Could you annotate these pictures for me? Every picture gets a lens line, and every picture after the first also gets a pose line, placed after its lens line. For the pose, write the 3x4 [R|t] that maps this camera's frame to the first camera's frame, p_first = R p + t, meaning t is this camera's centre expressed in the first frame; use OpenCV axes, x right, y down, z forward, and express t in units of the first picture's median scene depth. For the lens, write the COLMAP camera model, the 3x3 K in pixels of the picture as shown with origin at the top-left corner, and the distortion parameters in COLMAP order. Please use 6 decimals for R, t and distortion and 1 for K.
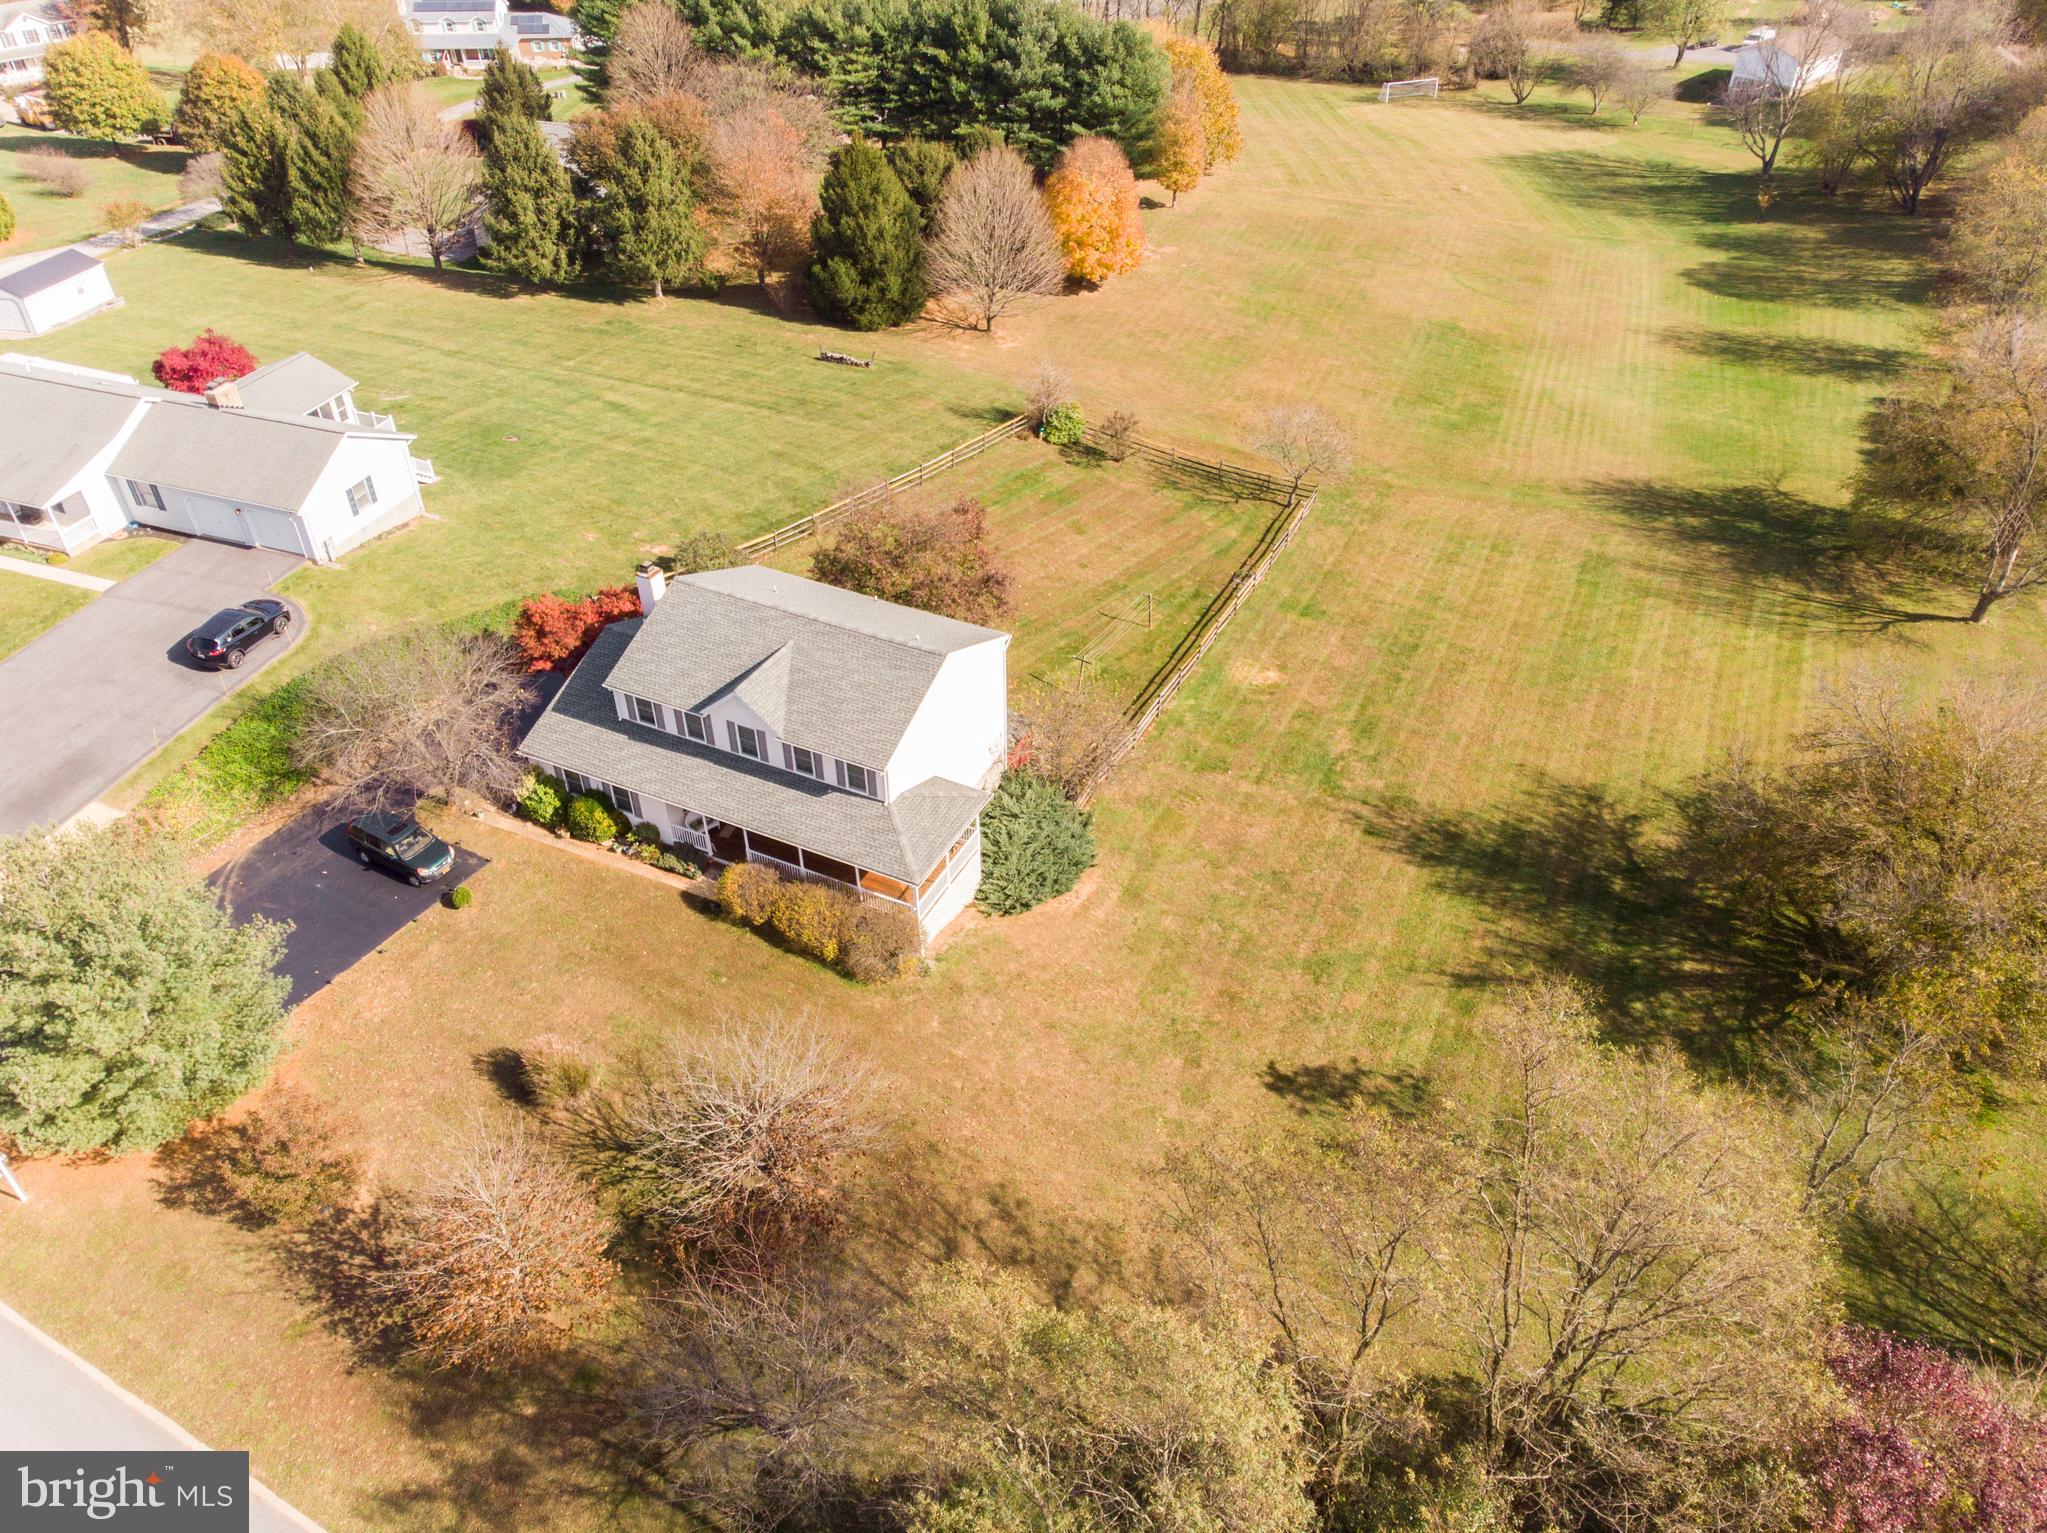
lens RADIAL K [[1478.3, 0, 1029.6], [0, 1478.3, 756.8], [0, 0, 1]] dist [0.023975, 0.018474]
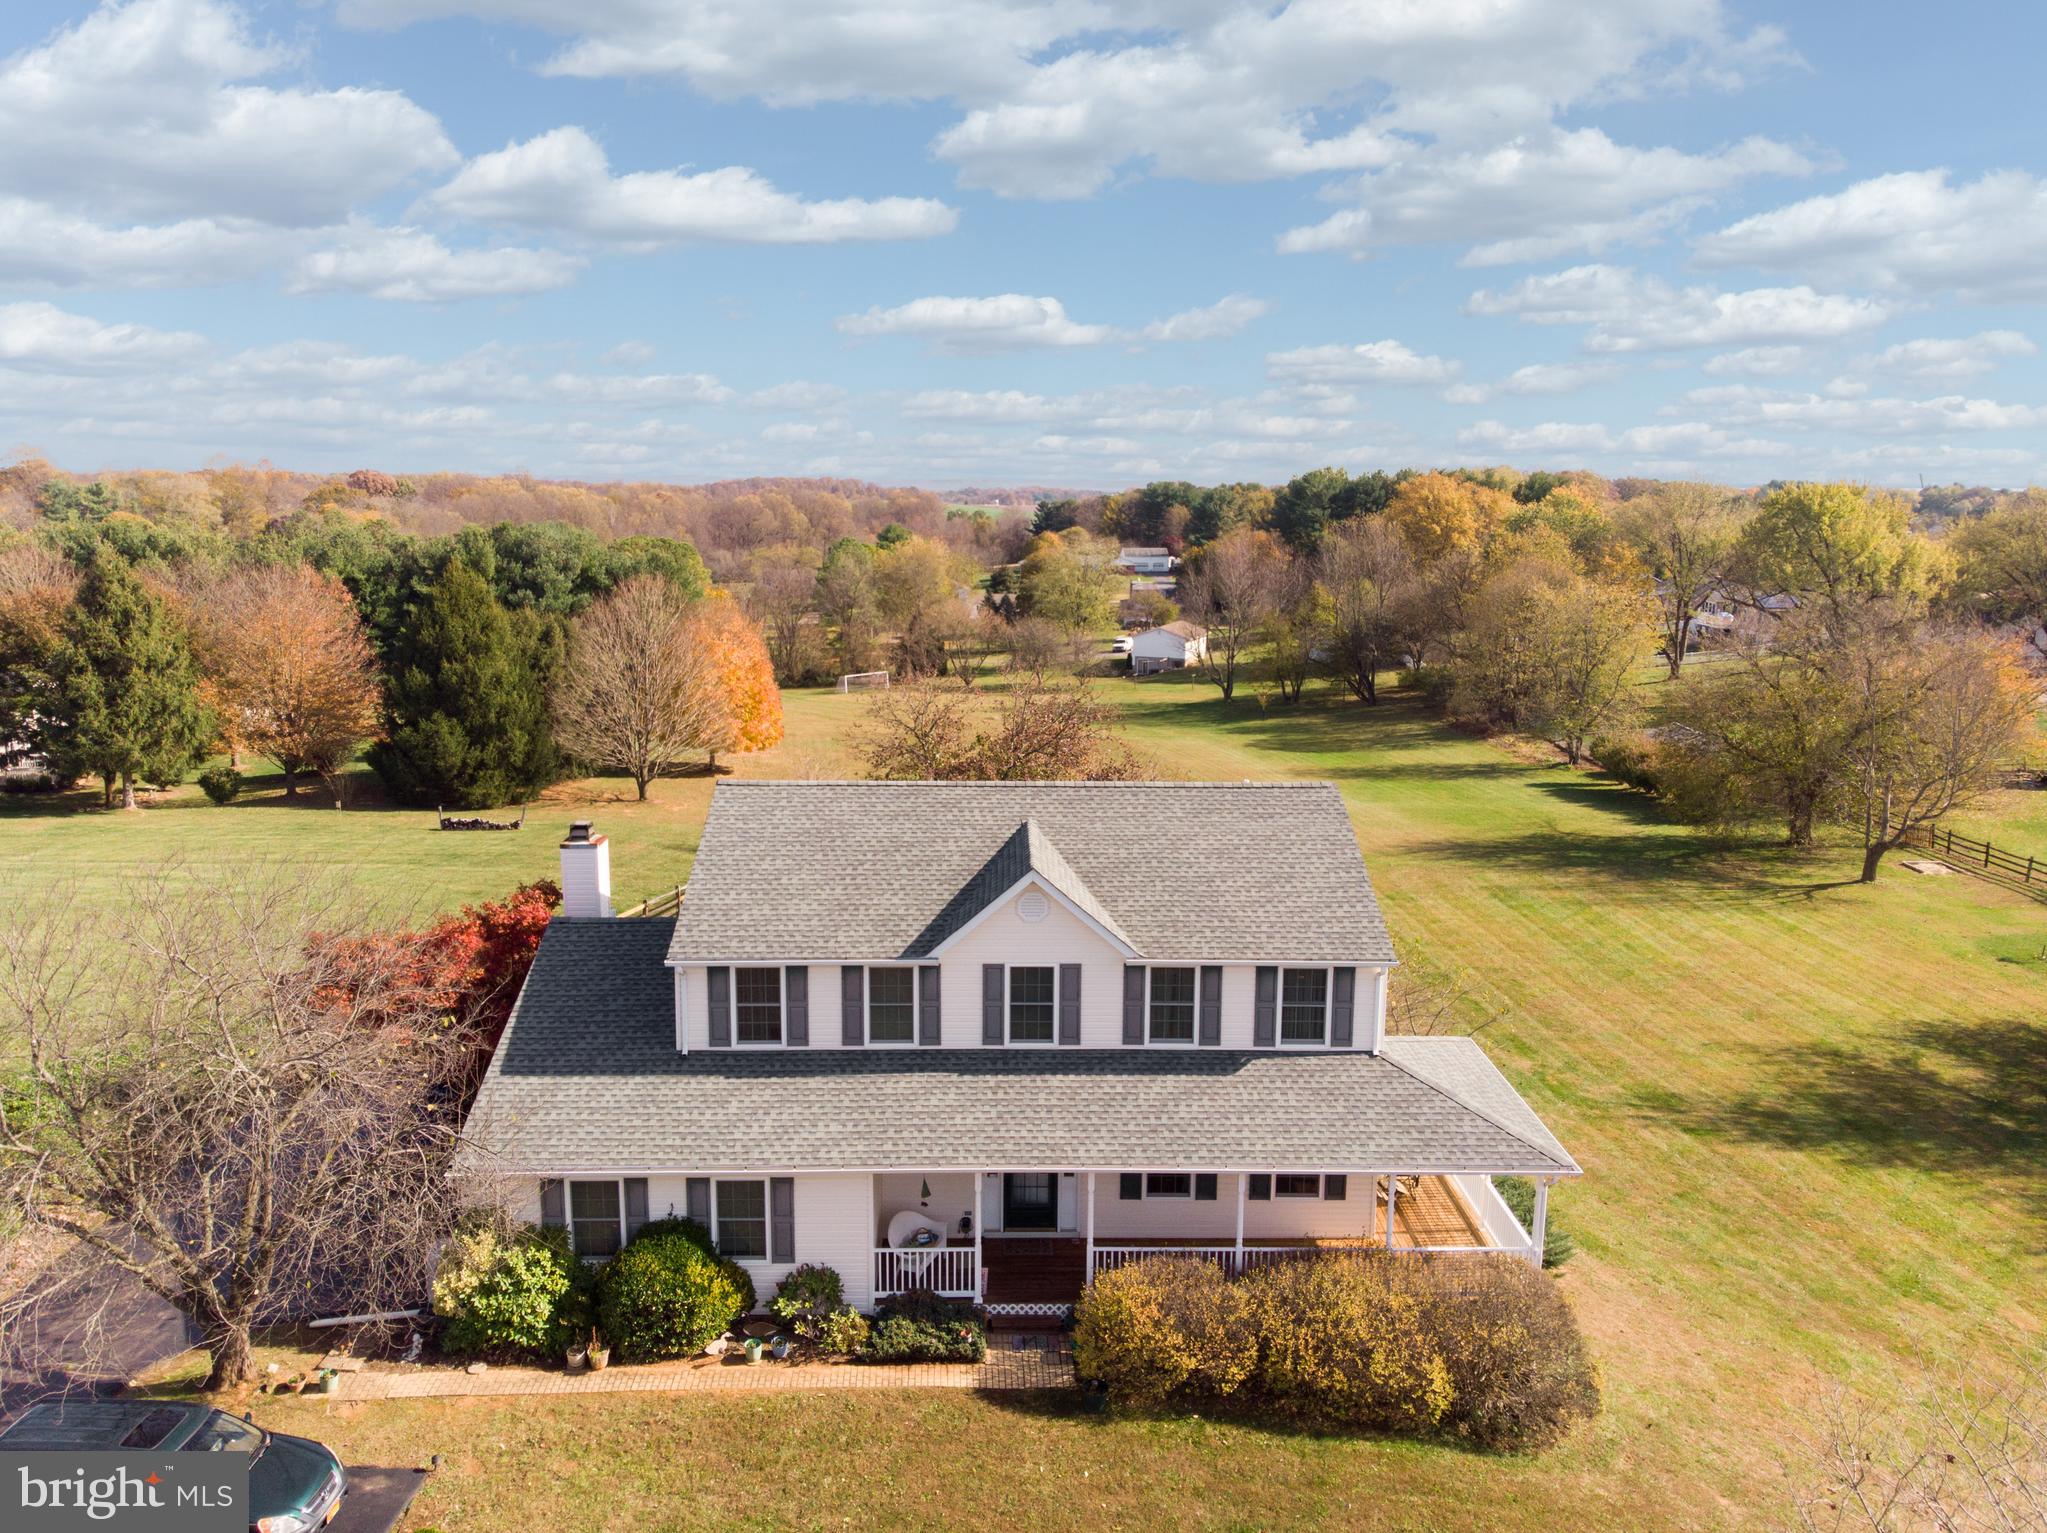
lens RADIAL K [[1496.4, 0, 1023.5], [0, 1496.4, 766.5], [0, 0, 1]] dist [0.038237, 0.000422]
pose [[0.890676, -0.080957, 0.447372, -0.204774], [0.274795, 0.879792, -0.387883, 0.054421], [-0.362193, 0.468413, 0.805857, 0.305371]]
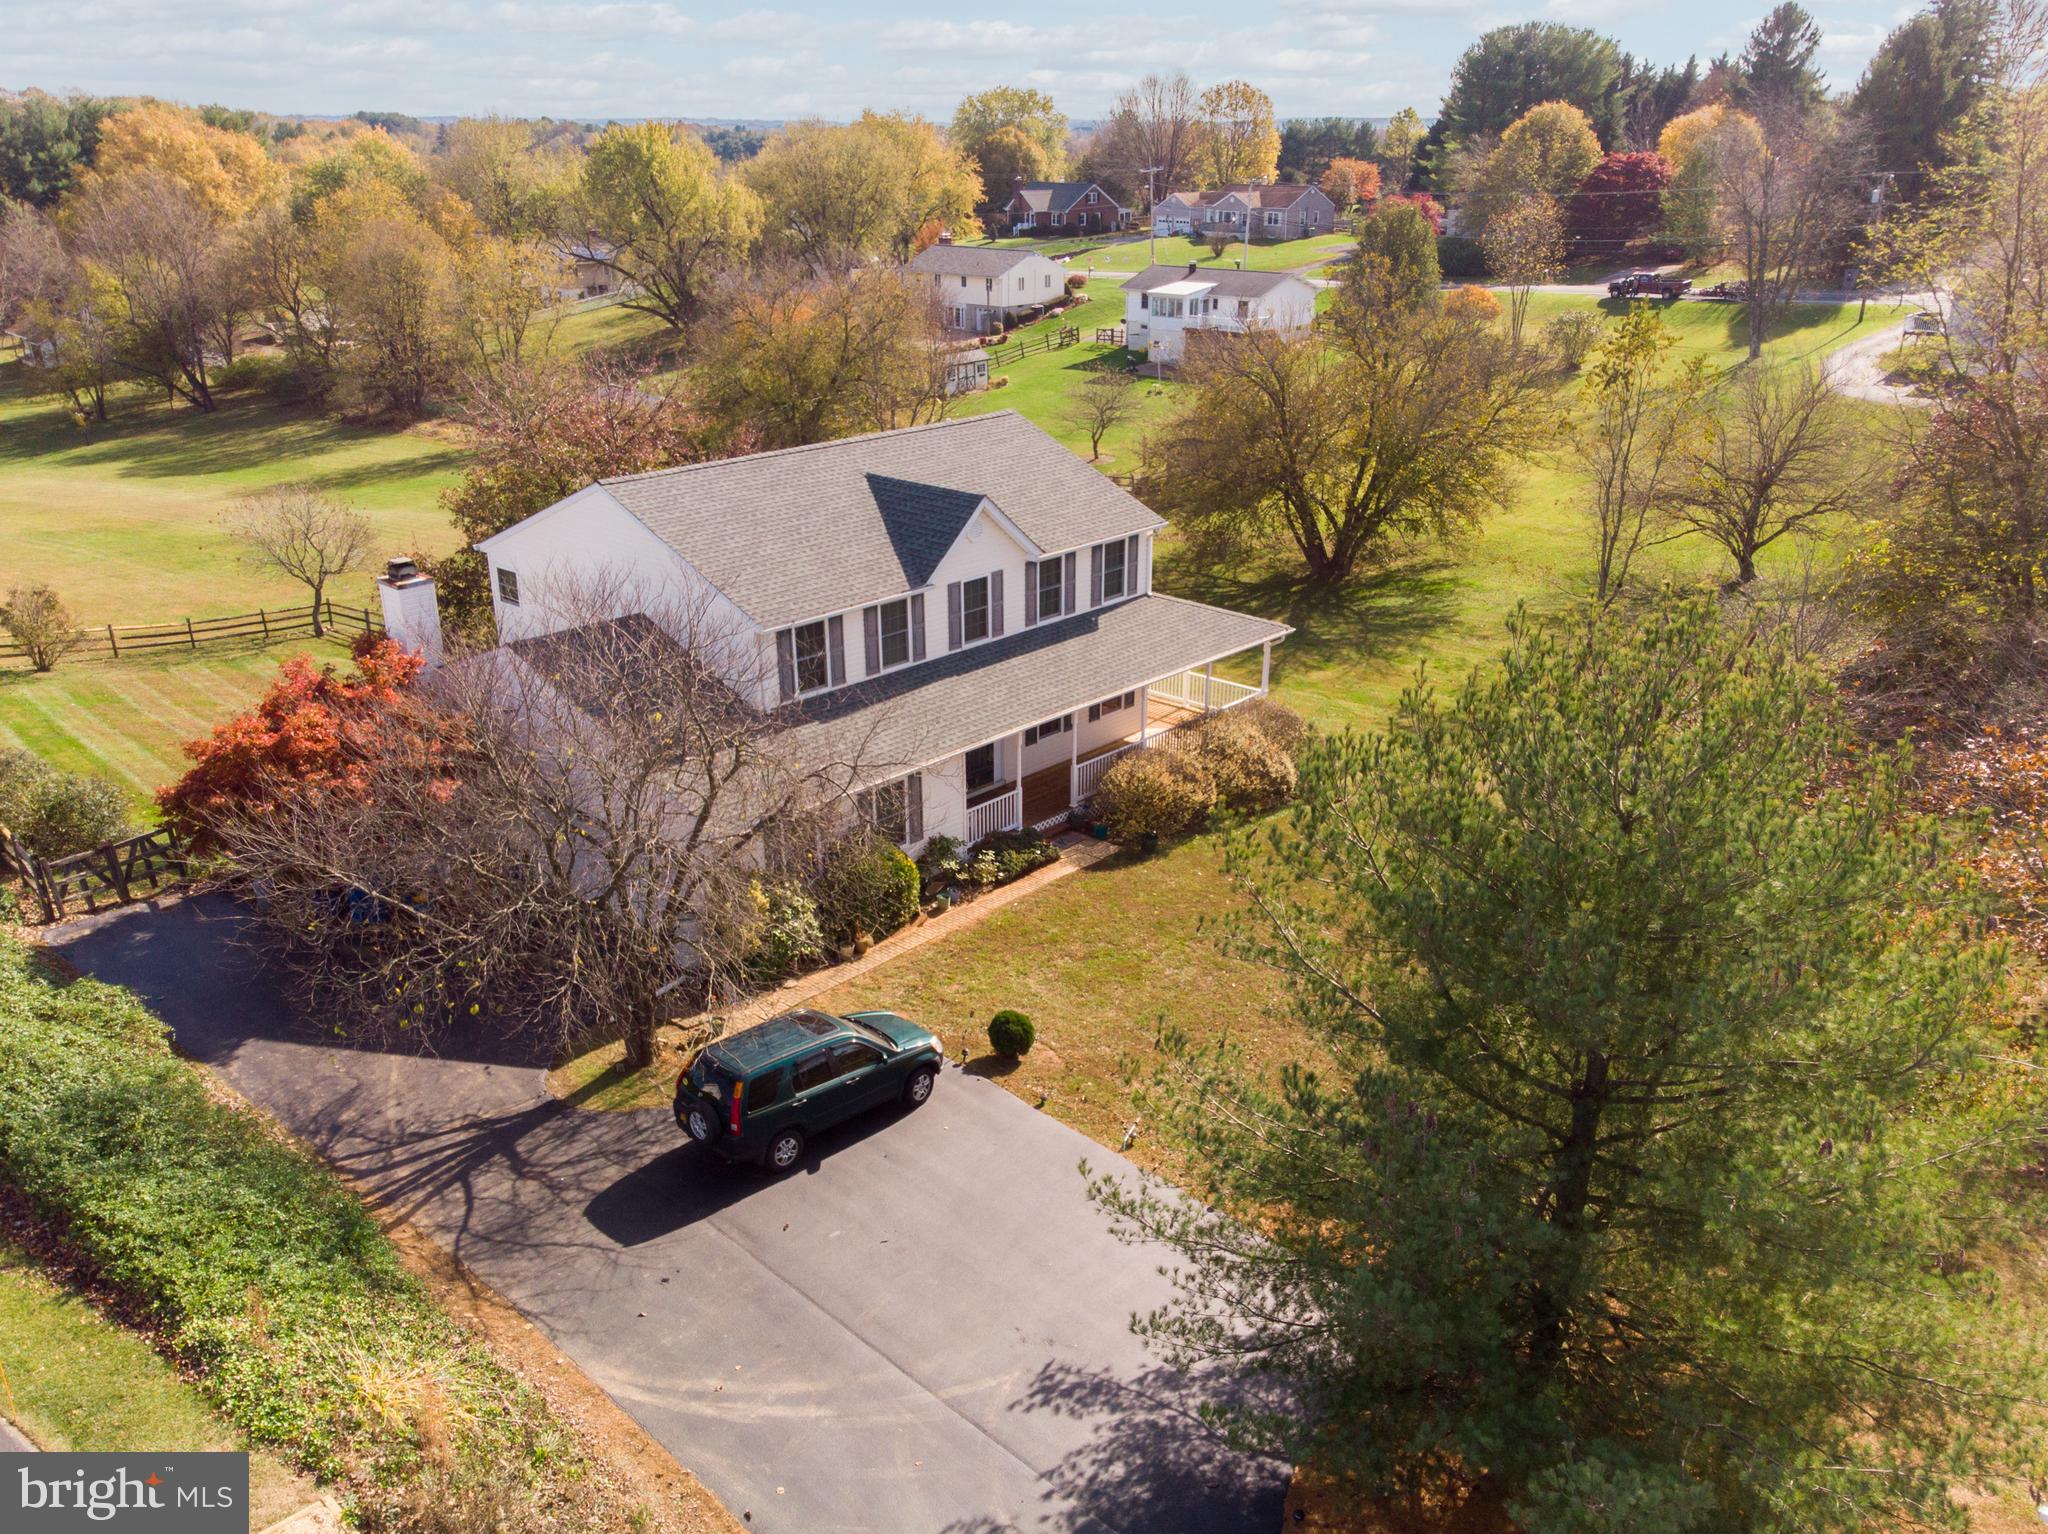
lens RADIAL K [[1619.9, 0, 1024.4], [0, 1619.9, 913.7], [0, 0, 1]] dist [0.038742, 0.005184]
pose [[0.283028, -0.421792, 0.861386, -0.405006], [0.589352, 0.785032, 0.190759, -0.013651], [-0.756676, 0.453670, 0.470770, 0.383229]]
